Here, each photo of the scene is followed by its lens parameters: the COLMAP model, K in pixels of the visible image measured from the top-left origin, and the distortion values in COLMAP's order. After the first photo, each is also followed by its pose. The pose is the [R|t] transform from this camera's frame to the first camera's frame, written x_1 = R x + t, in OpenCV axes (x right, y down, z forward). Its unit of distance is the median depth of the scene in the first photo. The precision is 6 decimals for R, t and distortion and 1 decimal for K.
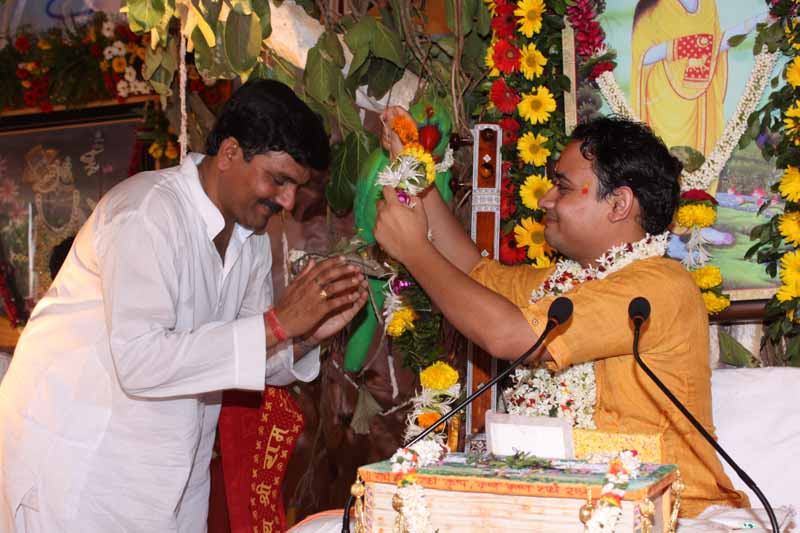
lens RADIAL K [[1198.0, 0, 402.7], [0, 1198.0, 265.1], [0, 0, 1]] dist [-0.009189, -0.020656]
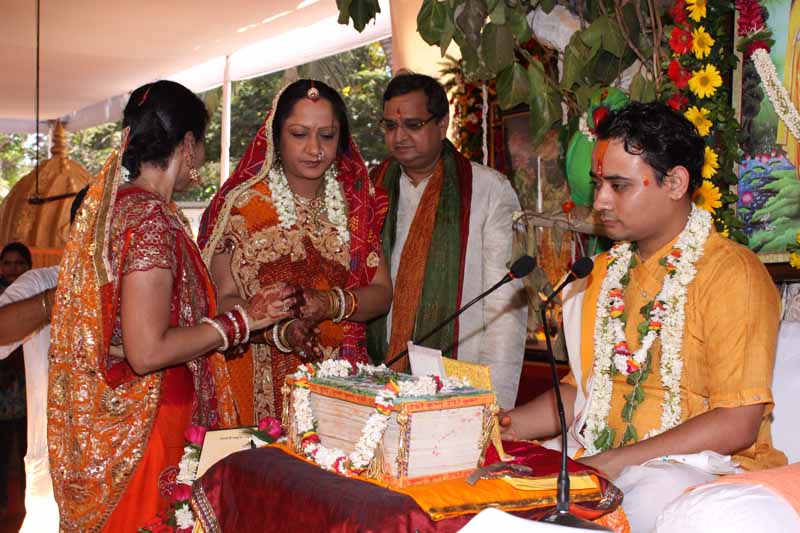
lens RADIAL K [[1027.3, 0, 401.7], [0, 1027.3, 269.2], [0, 0, 1]] dist [-0.050733, -0.001417]
pose [[0.857612, 0.019091, -0.513942, 0.383248], [0.008393, 0.998658, 0.051101, -0.010009], [0.514228, -0.048138, 0.856301, 0.014503]]
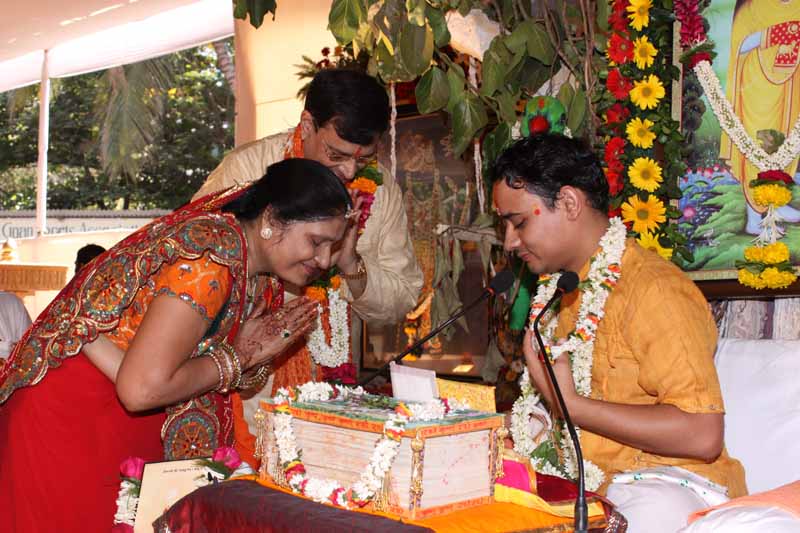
lens RADIAL K [[1095.3, 0, 399.9], [0, 1095.3, 268.2], [0, 0, 1]] dist [-0.055958, 0.064745]
pose [[0.927369, 0.016735, -0.373774, 0.294463], [-0.004137, 0.999397, 0.034482, -0.007912], [0.374126, -0.030431, 0.926879, -0.020805]]
